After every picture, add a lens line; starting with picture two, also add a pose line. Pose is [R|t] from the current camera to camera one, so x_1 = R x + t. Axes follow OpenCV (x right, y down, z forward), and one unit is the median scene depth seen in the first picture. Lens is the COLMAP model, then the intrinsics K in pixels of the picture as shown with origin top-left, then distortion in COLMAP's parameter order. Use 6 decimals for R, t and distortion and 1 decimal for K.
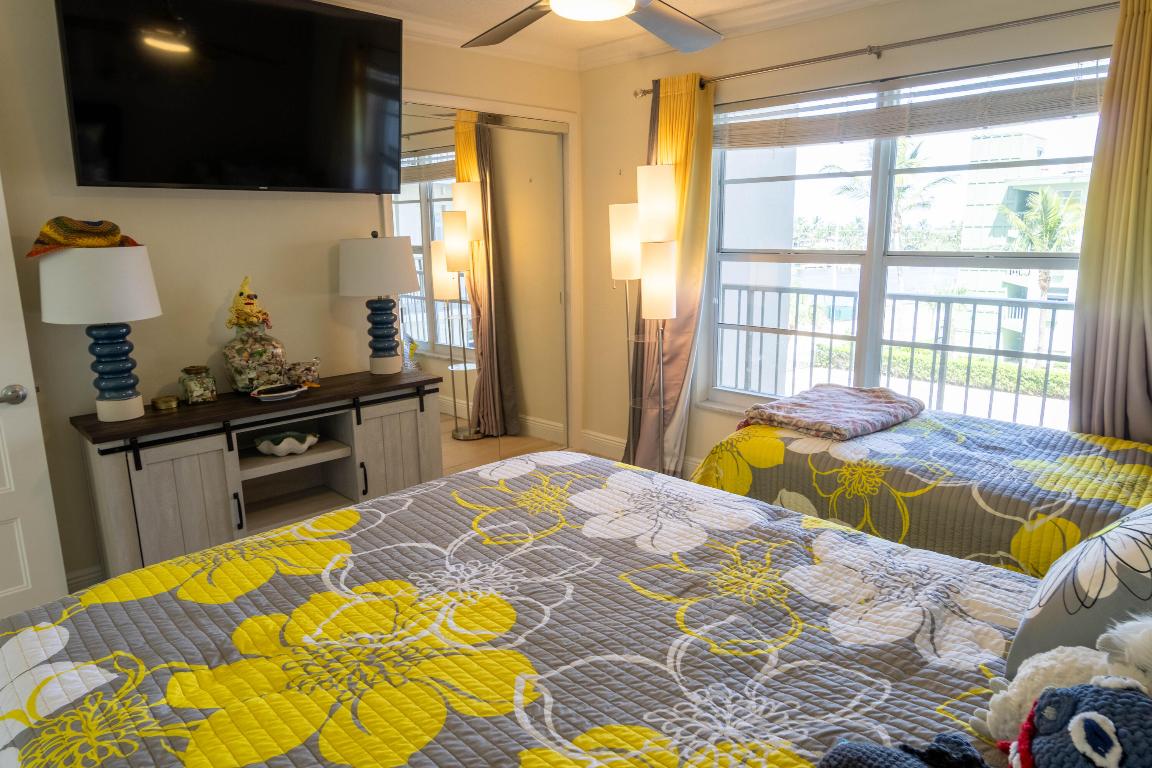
lens RADIAL K [[737.9, 0, 586.4], [0, 737.9, 386.1], [0, 0, 1]] dist [-0.004134, 0.000852]
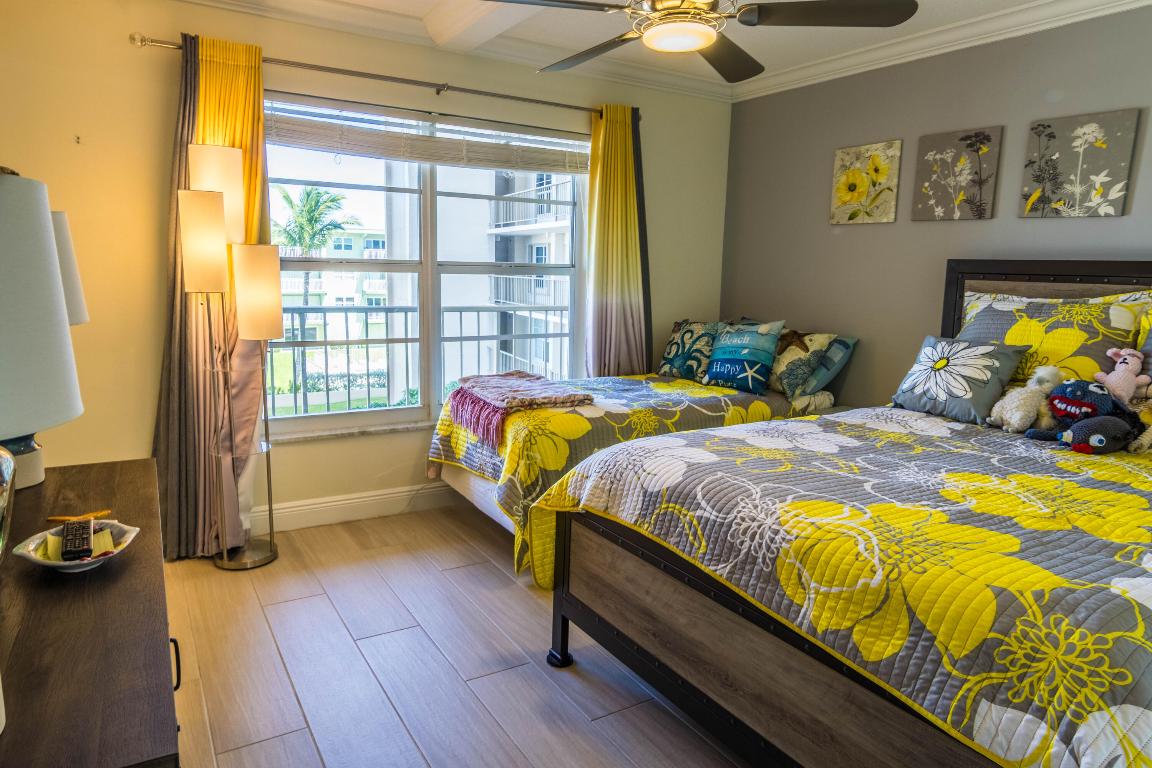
lens RADIAL K [[737.9, 0, 586.4], [0, 737.9, 386.1], [0, 0, 1]] dist [-0.004134, 0.000852]
pose [[0.214241, -0.140709, 0.966593, -0.900258], [0.173448, 0.979324, 0.104118, -0.092818], [-0.961258, 0.145347, 0.234217, 0.695729]]
